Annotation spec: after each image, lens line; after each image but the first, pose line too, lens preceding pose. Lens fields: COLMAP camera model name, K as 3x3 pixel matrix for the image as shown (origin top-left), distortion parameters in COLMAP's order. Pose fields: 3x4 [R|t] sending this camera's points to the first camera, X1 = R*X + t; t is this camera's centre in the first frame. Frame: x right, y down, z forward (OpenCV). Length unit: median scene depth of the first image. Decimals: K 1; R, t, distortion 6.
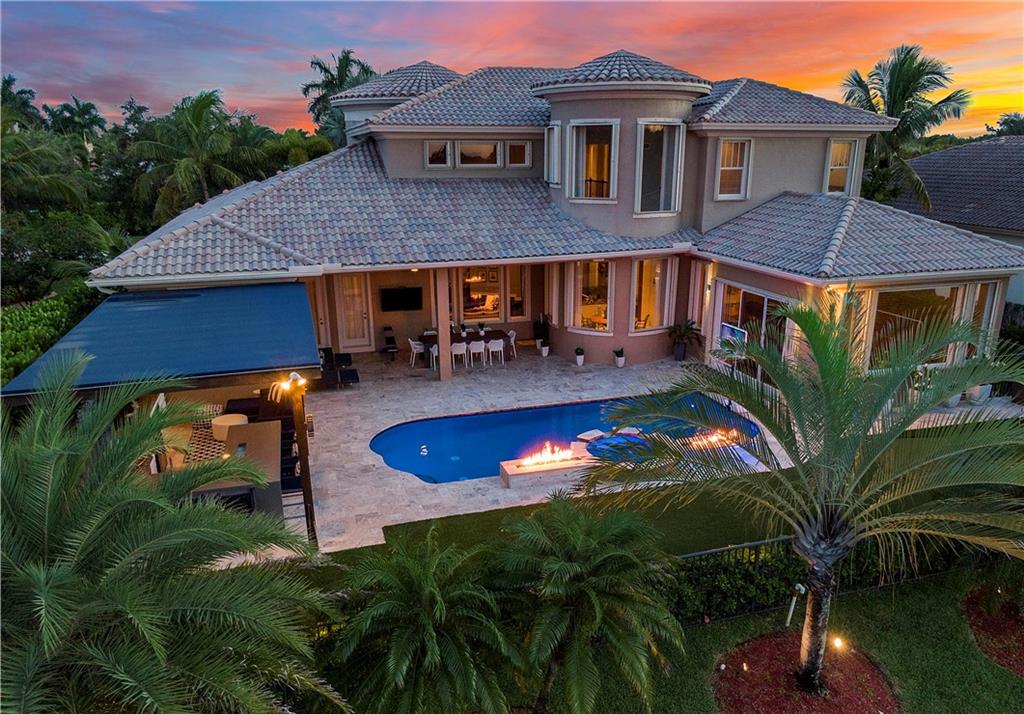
lens RADIAL K [[742.7, 0, 532.4], [0, 742.7, 408.2], [0, 0, 1]] dist [0.011712, 0.003437]
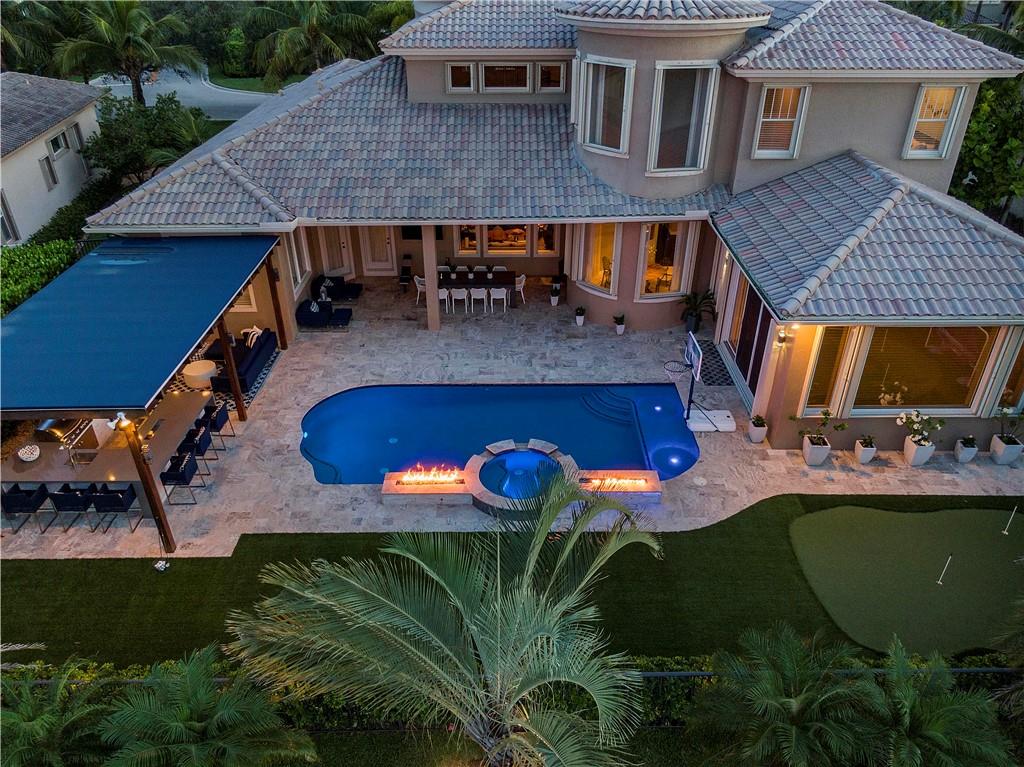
lens RADIAL K [[726.5, 0, 513.6], [0, 726.5, 393.0], [0, 0, 1]] dist [0.010853, 0.000078]
pose [[0.954395, 0.158307, -0.253119, 0.243948], [-0.098538, 0.967359, 0.233469, -0.192174], [0.281817, -0.197880, 0.938841, 0.096429]]
